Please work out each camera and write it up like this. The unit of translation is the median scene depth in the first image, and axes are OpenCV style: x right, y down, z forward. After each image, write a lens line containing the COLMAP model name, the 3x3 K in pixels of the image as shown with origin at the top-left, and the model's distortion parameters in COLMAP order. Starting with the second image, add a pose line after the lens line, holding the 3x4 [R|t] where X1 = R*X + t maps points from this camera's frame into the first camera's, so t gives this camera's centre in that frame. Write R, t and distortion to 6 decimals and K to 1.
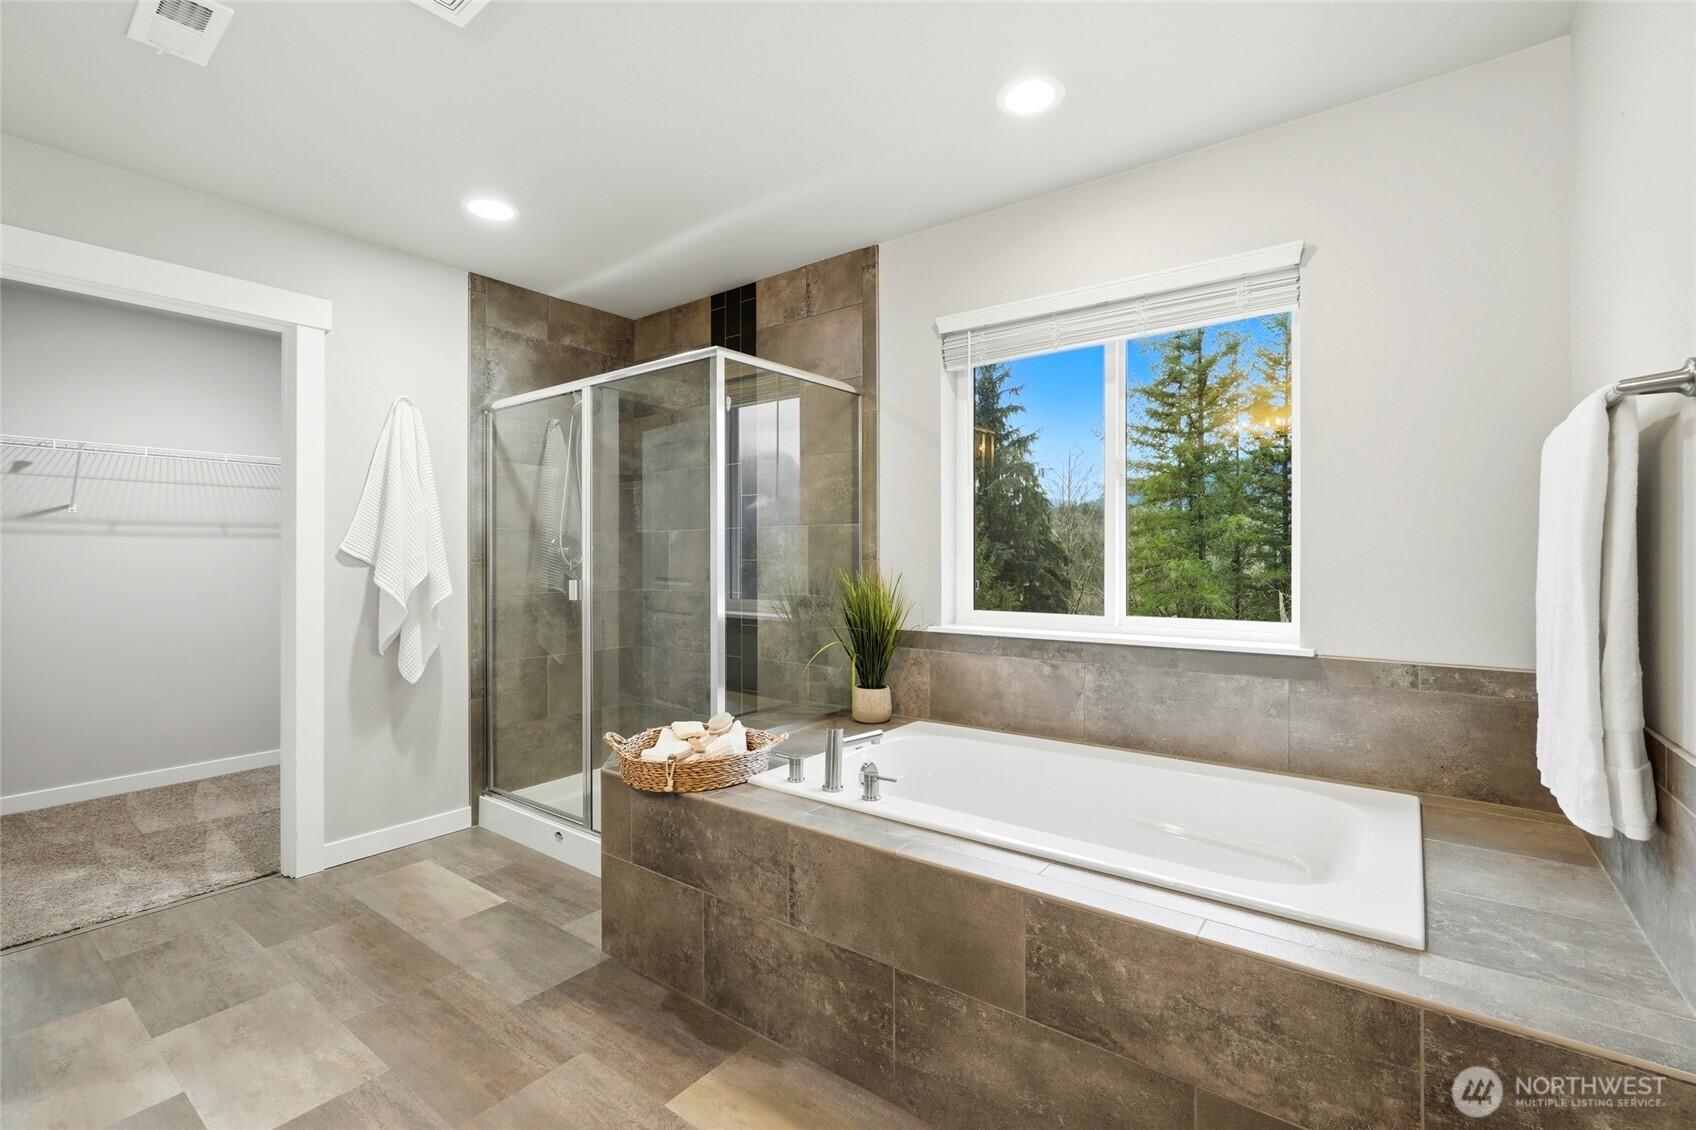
lens RADIAL K [[743.4, 0, 851.7], [0, 743.4, 557.0], [0, 0, 1]] dist [-0.004227, -0.000249]
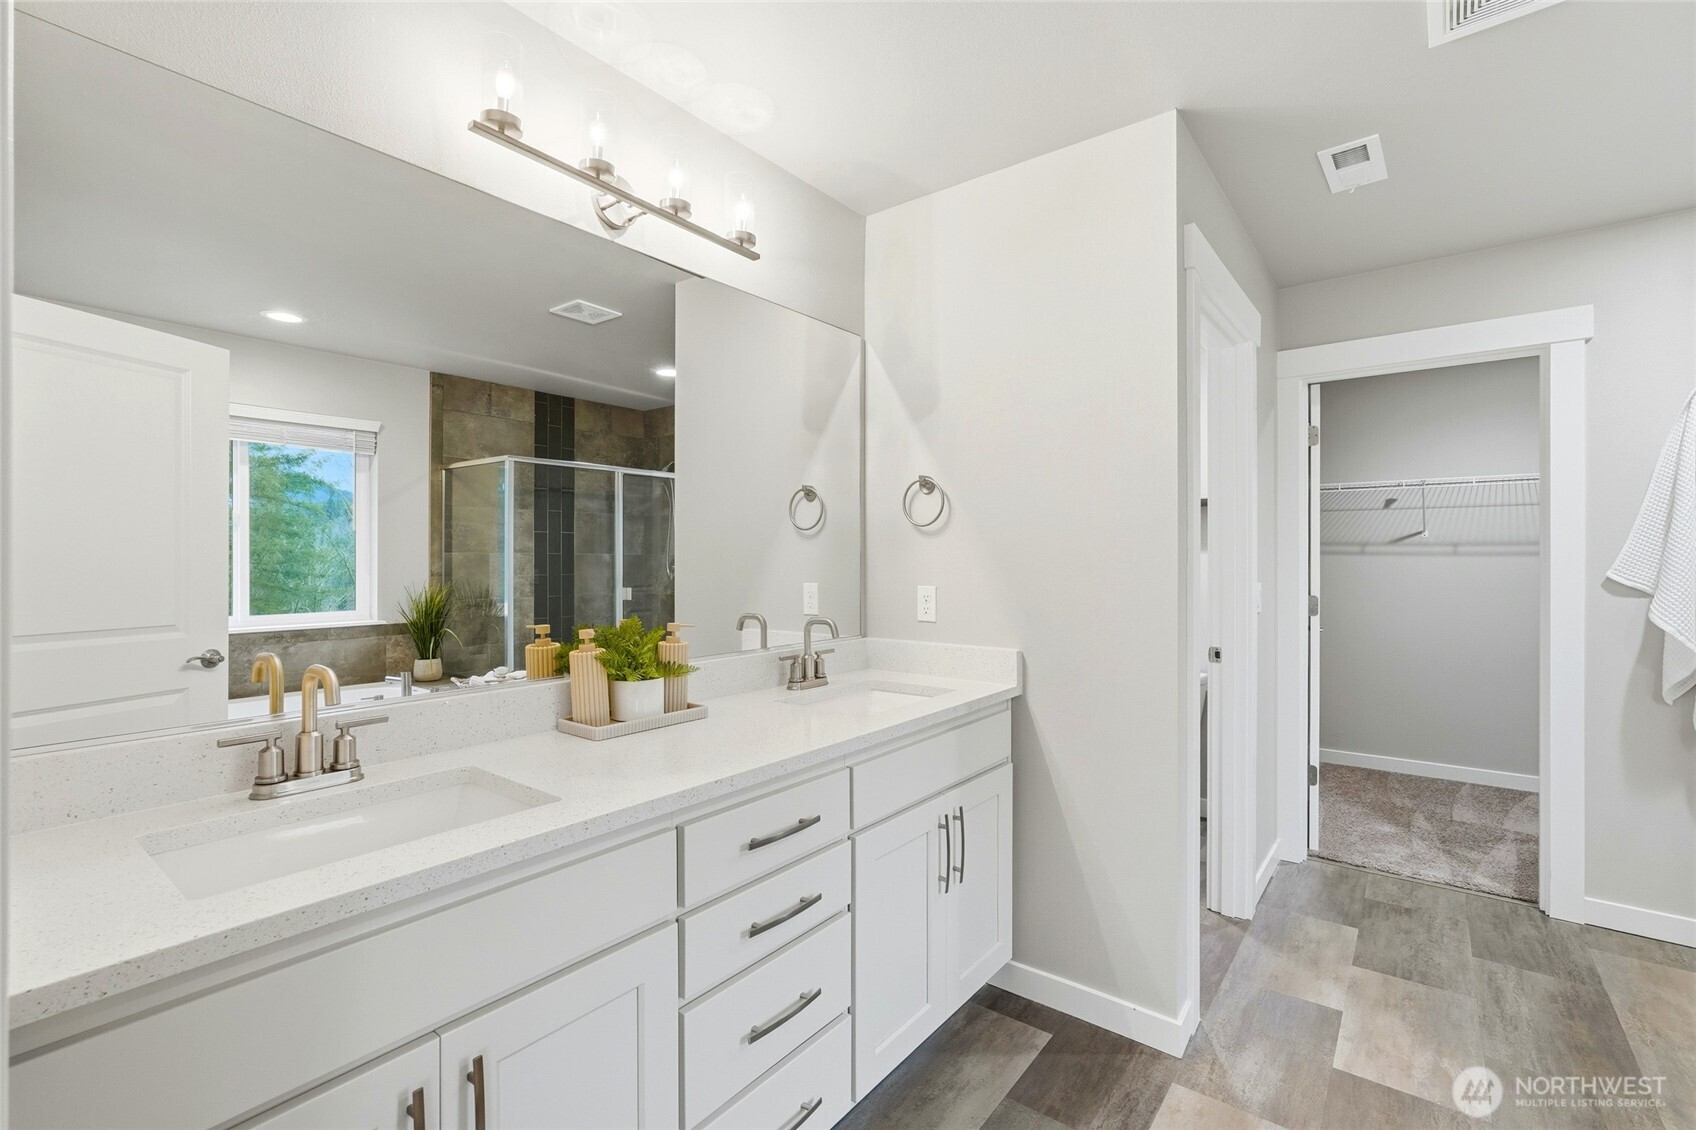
lens RADIAL K [[743.4, 0, 847.0], [0, 743.4, 560.9], [0, 0, 1]] dist [-0.004227, -0.000249]
pose [[-0.027238, 0.006455, -0.999608, 0.241721], [-0.001470, 0.999978, 0.006498, -0.036383], [0.999628, 0.001646, -0.027228, 0.112539]]
